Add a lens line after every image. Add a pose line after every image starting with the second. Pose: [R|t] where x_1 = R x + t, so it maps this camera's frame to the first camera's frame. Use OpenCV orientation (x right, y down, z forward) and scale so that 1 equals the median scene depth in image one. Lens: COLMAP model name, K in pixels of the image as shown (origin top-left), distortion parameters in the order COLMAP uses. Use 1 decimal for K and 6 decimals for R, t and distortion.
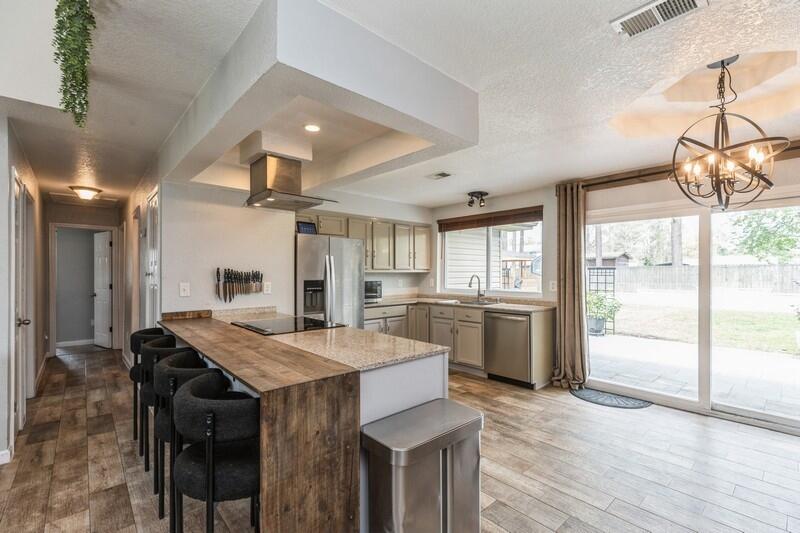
lens RADIAL K [[366.2, 0, 401.1], [0, 366.2, 266.4], [0, 0, 1]] dist [-0.007223, -0.000446]
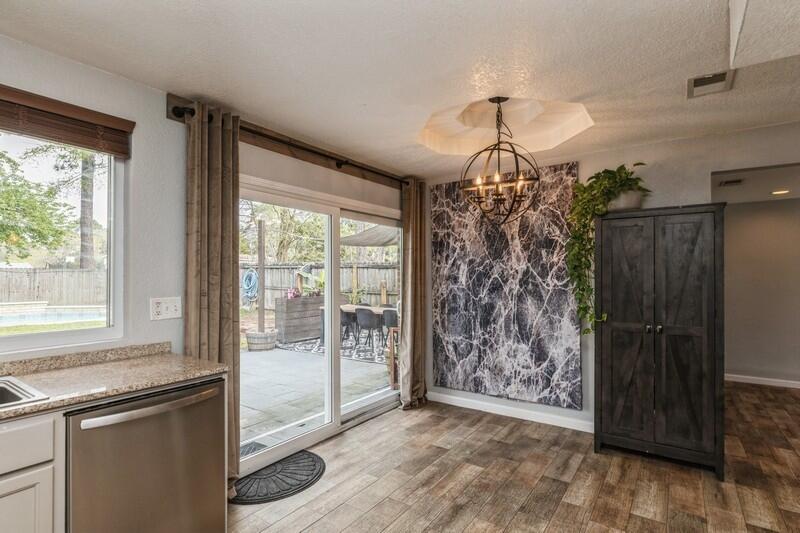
lens RADIAL K [[396.0, 0, 394.8], [0, 396.0, 270.7], [0, 0, 1]] dist [-0.012800, 0.000423]
pose [[-0.219979, 0.017076, 0.975355, -0.124328], [-0.011770, 0.999728, -0.020158, 0.012194], [-0.975434, -0.015914, -0.219718, 0.775826]]
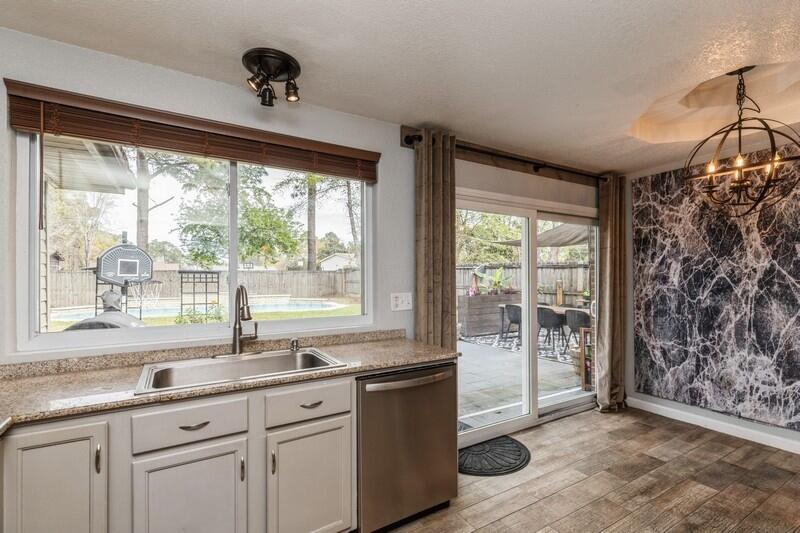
lens RADIAL K [[366.2, 0, 394.0], [0, 366.2, 277.6], [0, 0, 1]] dist [-0.007223, -0.000446]
pose [[0.199726, -0.000556, 0.979852, -0.134311], [-0.013176, 0.999908, 0.003253, 0.013728], [-0.979763, -0.013560, 0.199701, 0.842228]]
